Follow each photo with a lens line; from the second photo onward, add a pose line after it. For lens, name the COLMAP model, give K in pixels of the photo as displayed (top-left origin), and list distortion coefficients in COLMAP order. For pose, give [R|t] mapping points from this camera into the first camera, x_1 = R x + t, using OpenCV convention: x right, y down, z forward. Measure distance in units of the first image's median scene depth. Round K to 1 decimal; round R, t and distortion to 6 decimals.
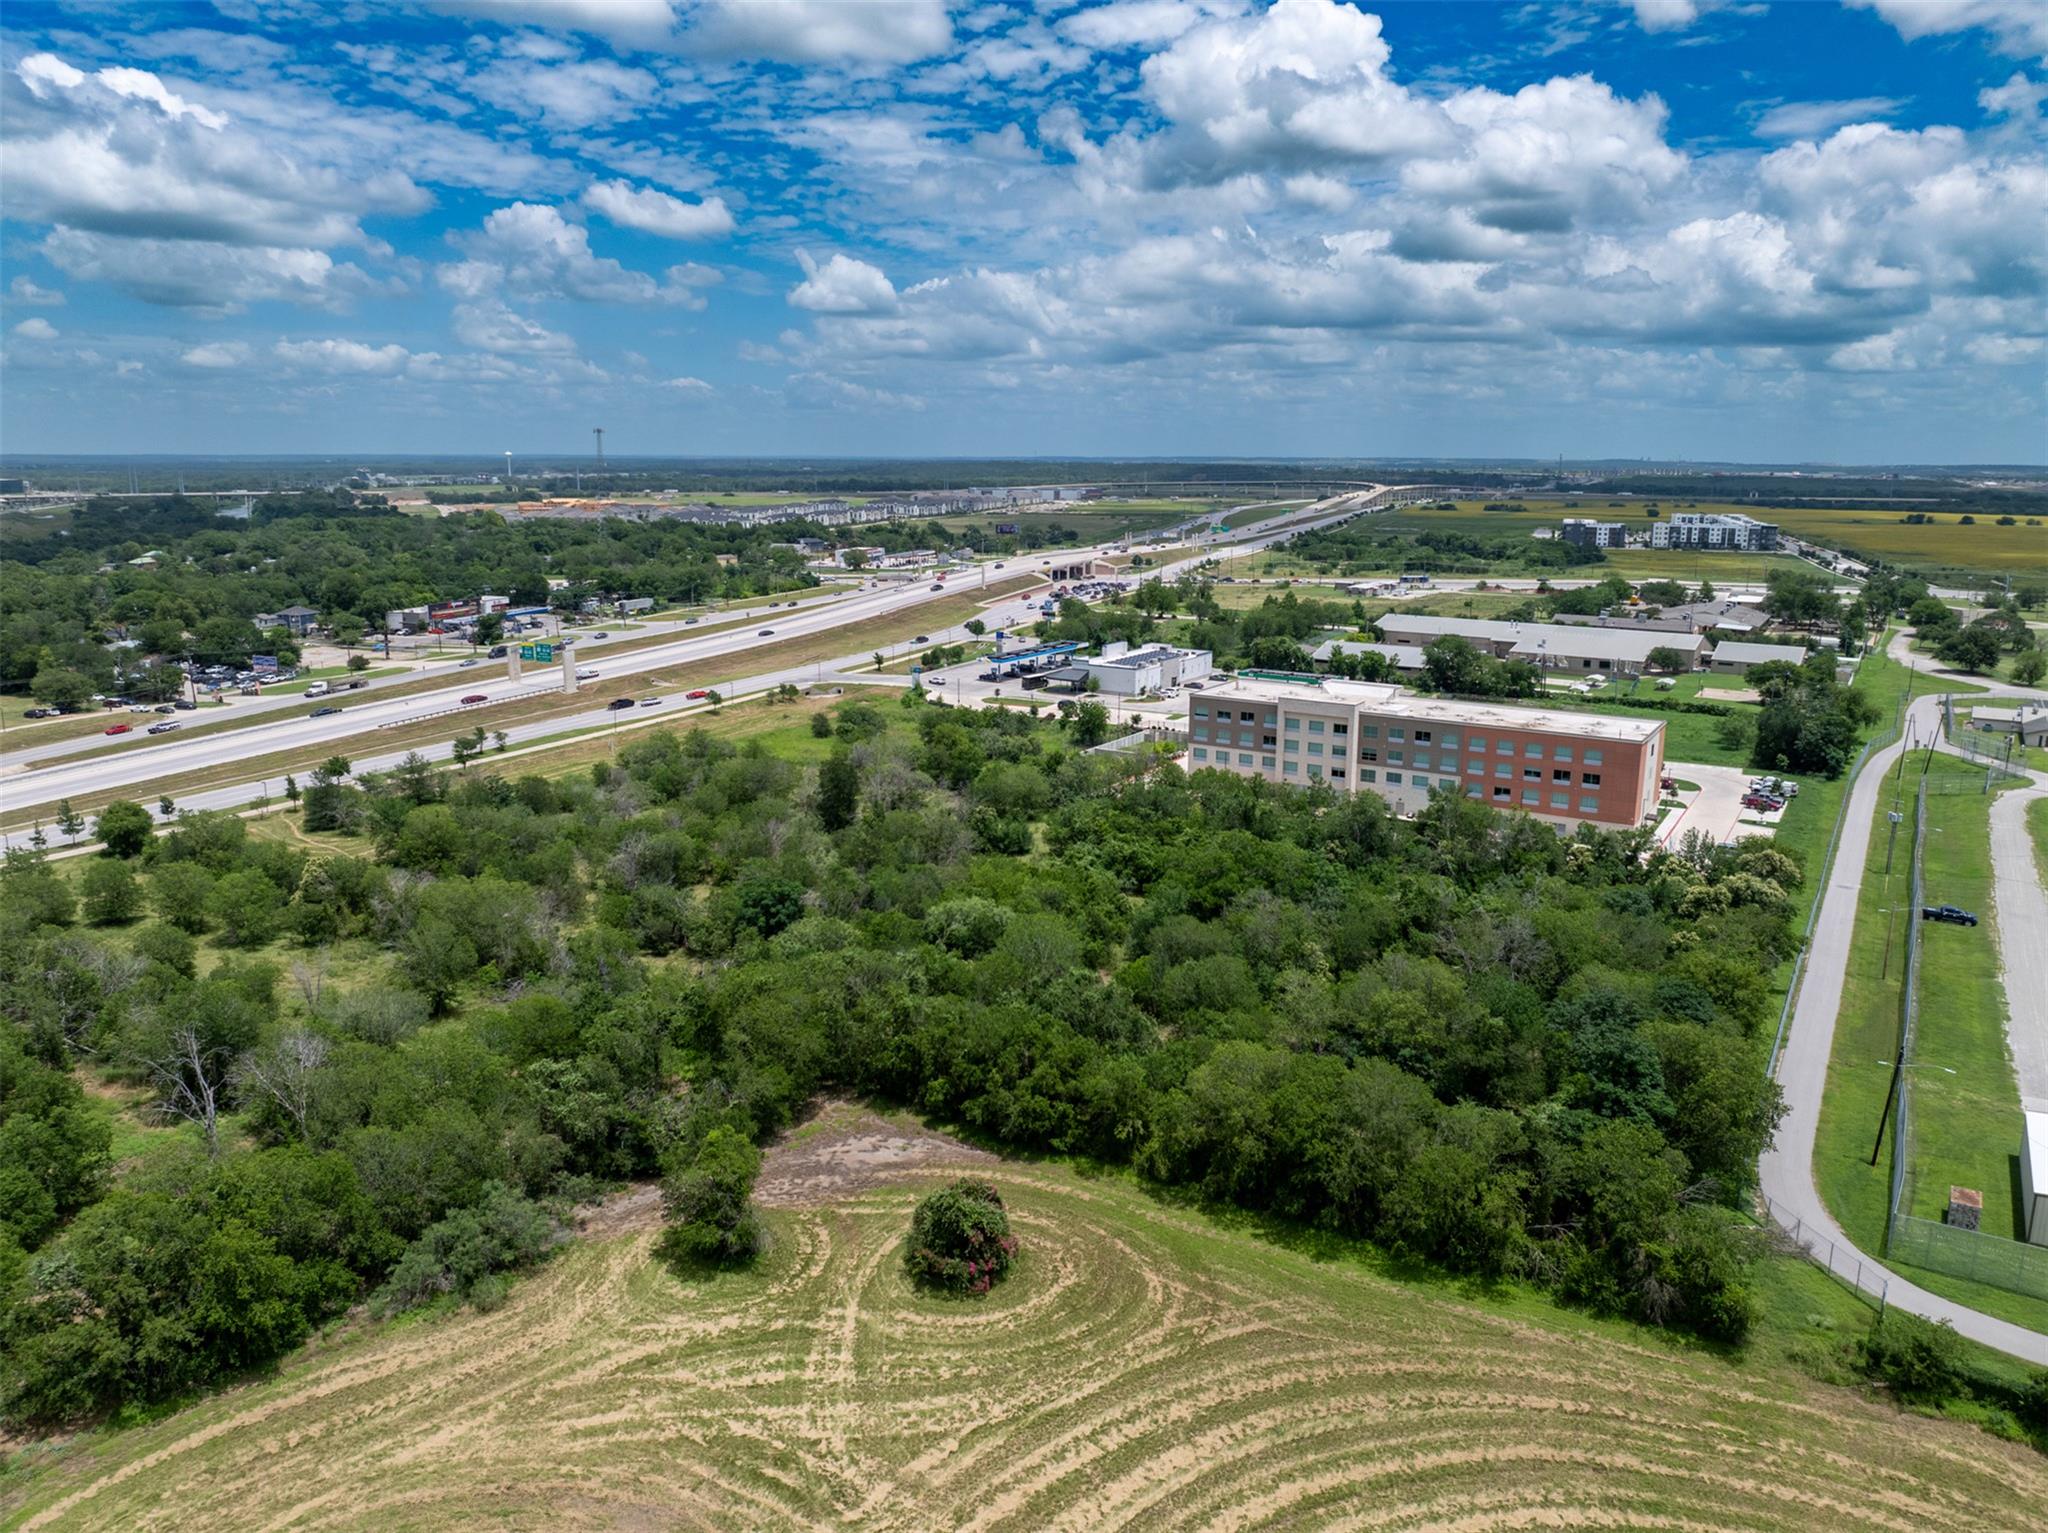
lens RADIAL K [[1437.3, 0, 1027.4], [0, 1437.3, 741.2], [0, 0, 1]] dist [-0.029836, -0.009328]
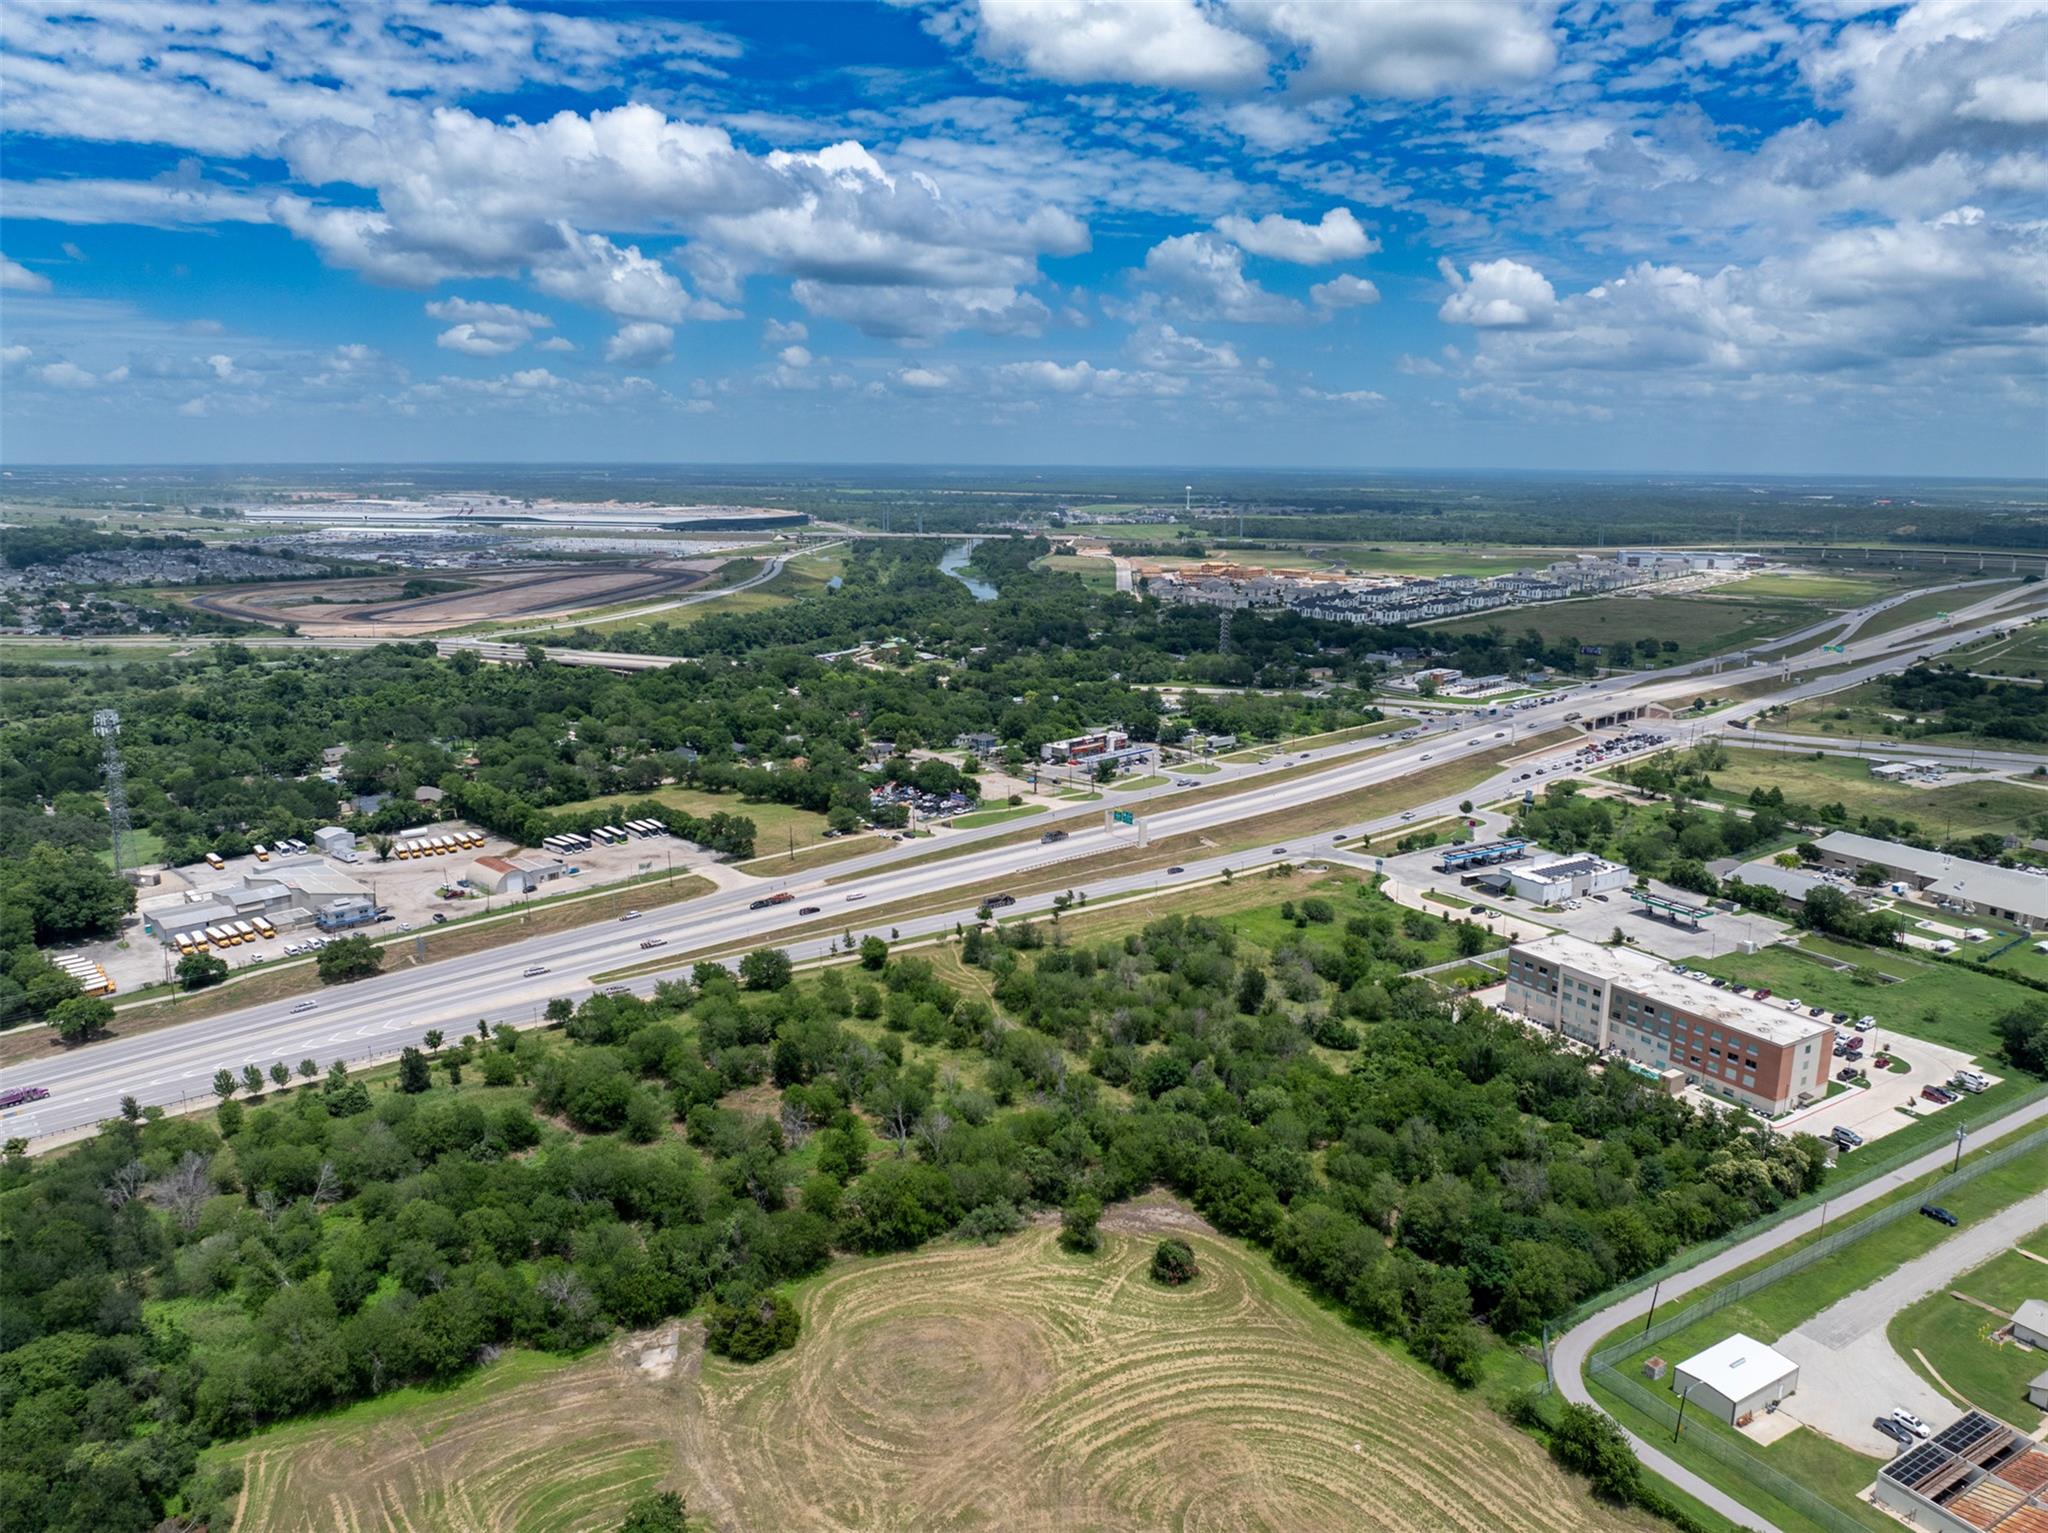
lens RADIAL K [[1437.3, 0, 1027.4], [0, 1437.3, 741.2], [0, 0, 1]] dist [-0.029836, -0.009328]
pose [[0.896887, 0.084429, -0.434125, 0.504797], [-0.086633, 0.996131, 0.014748, -0.384666], [0.433691, 0.024382, 0.900732, -0.922373]]
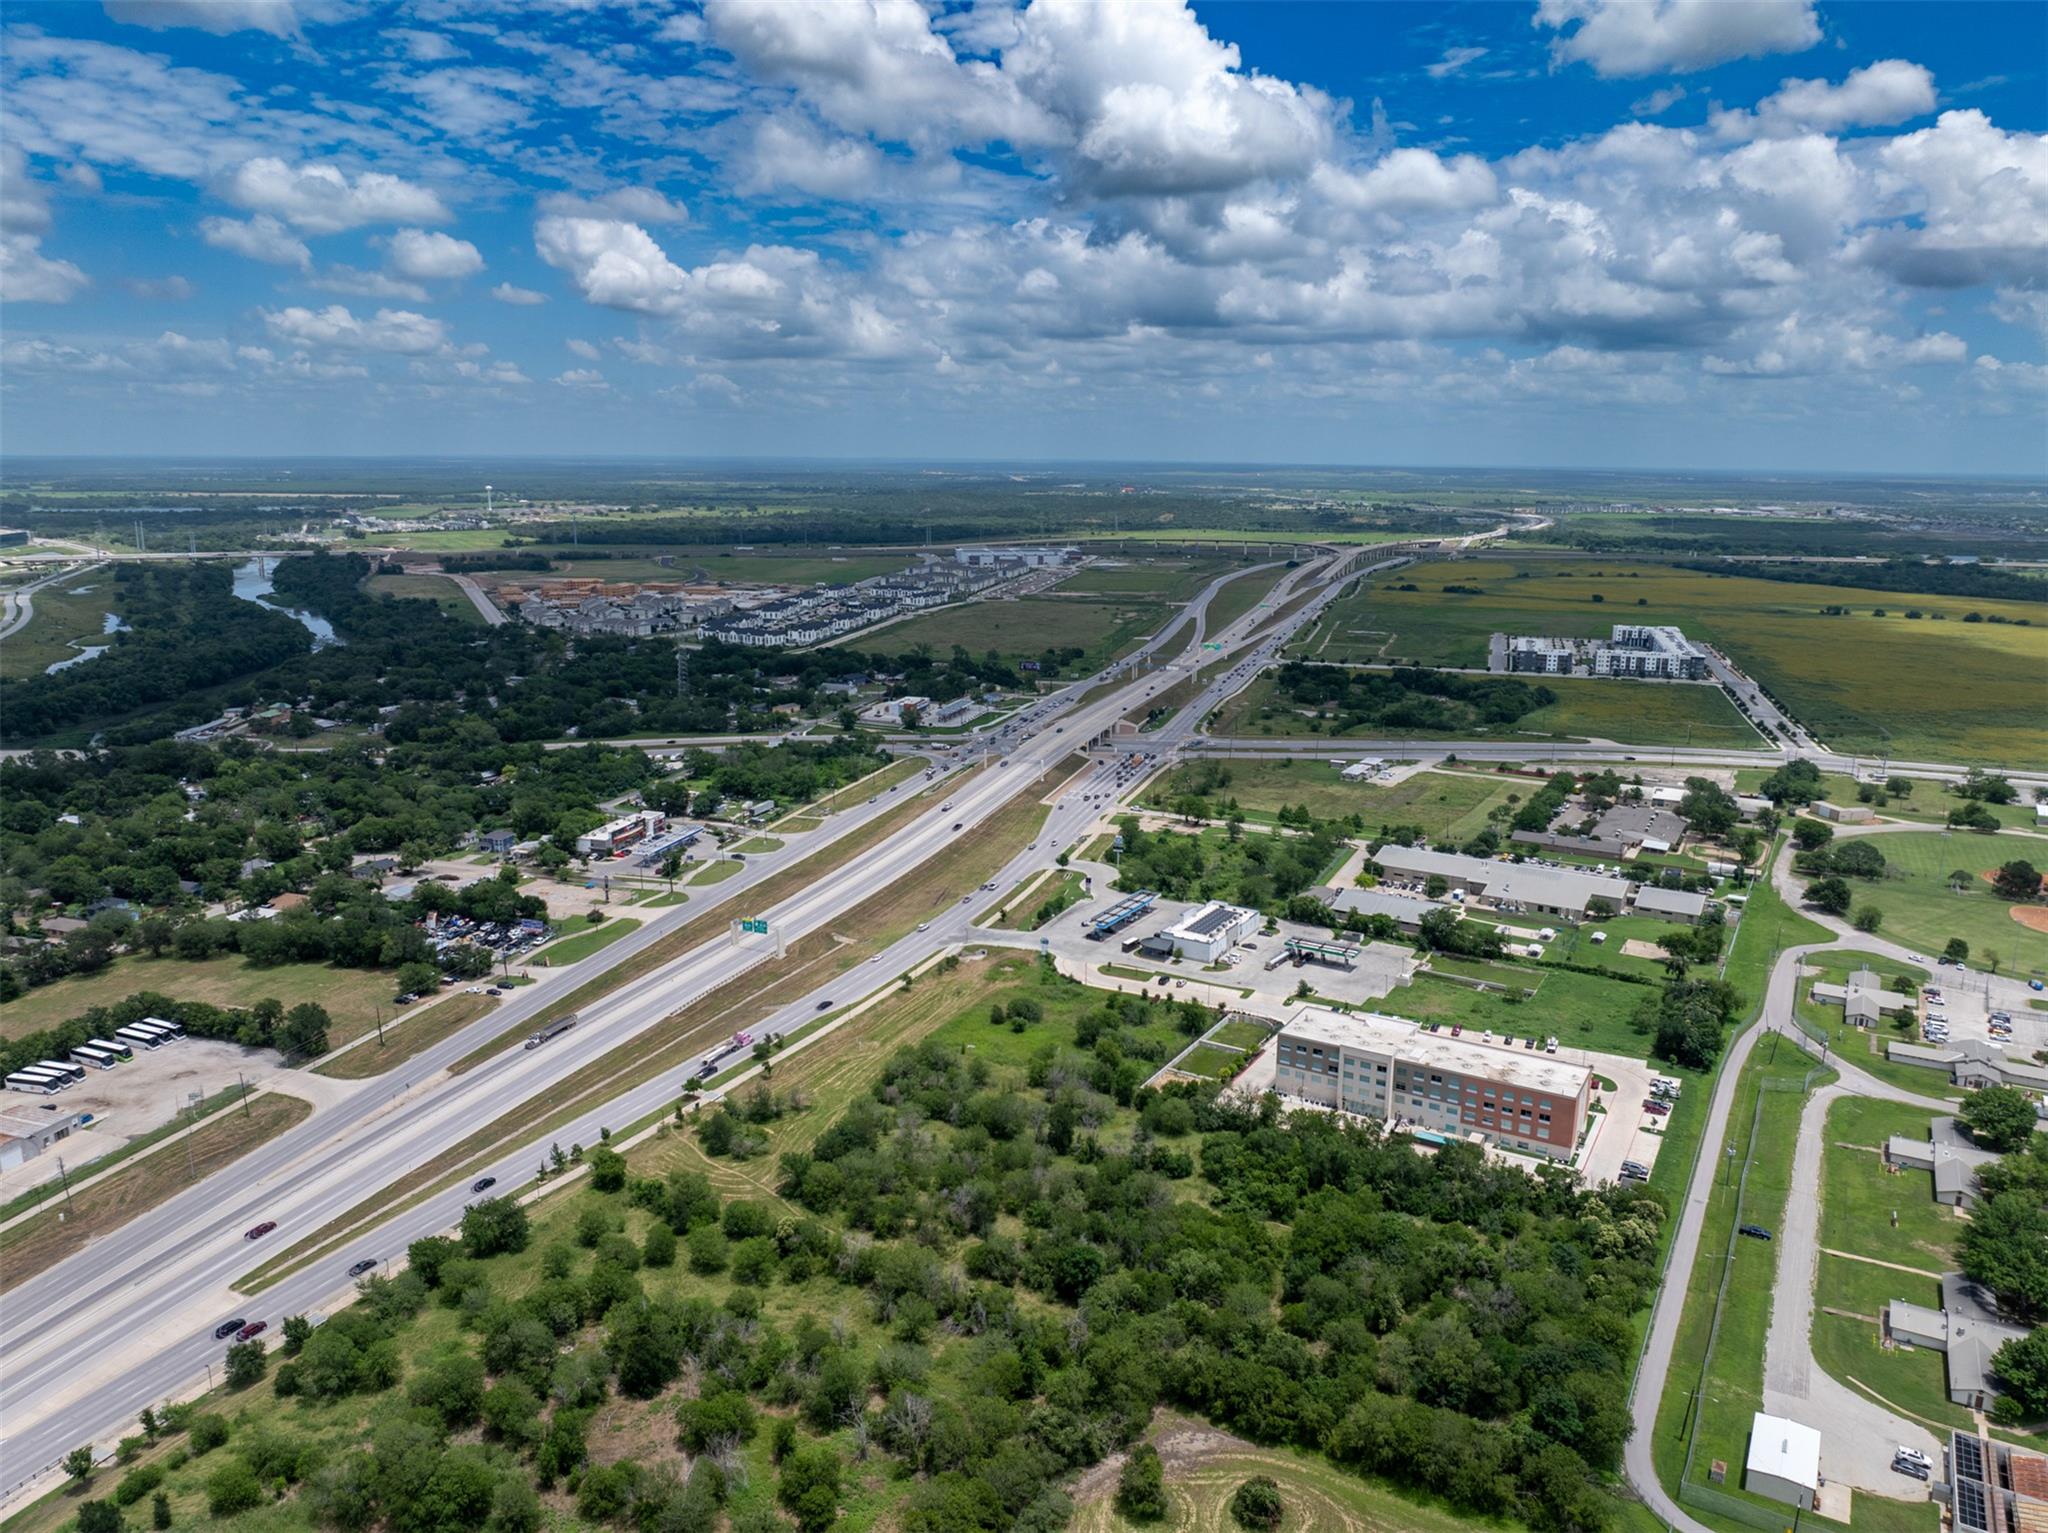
lens RADIAL K [[1435.0, 0, 1024.0], [0, 1435.0, 766.5], [0, 0, 1]] dist [-0.033856, -0.007814]
pose [[0.999570, -0.005030, 0.028891, -0.333961], [0.004433, 0.999776, 0.020686, -0.594927], [-0.028989, -0.020549, 0.999368, -0.817335]]
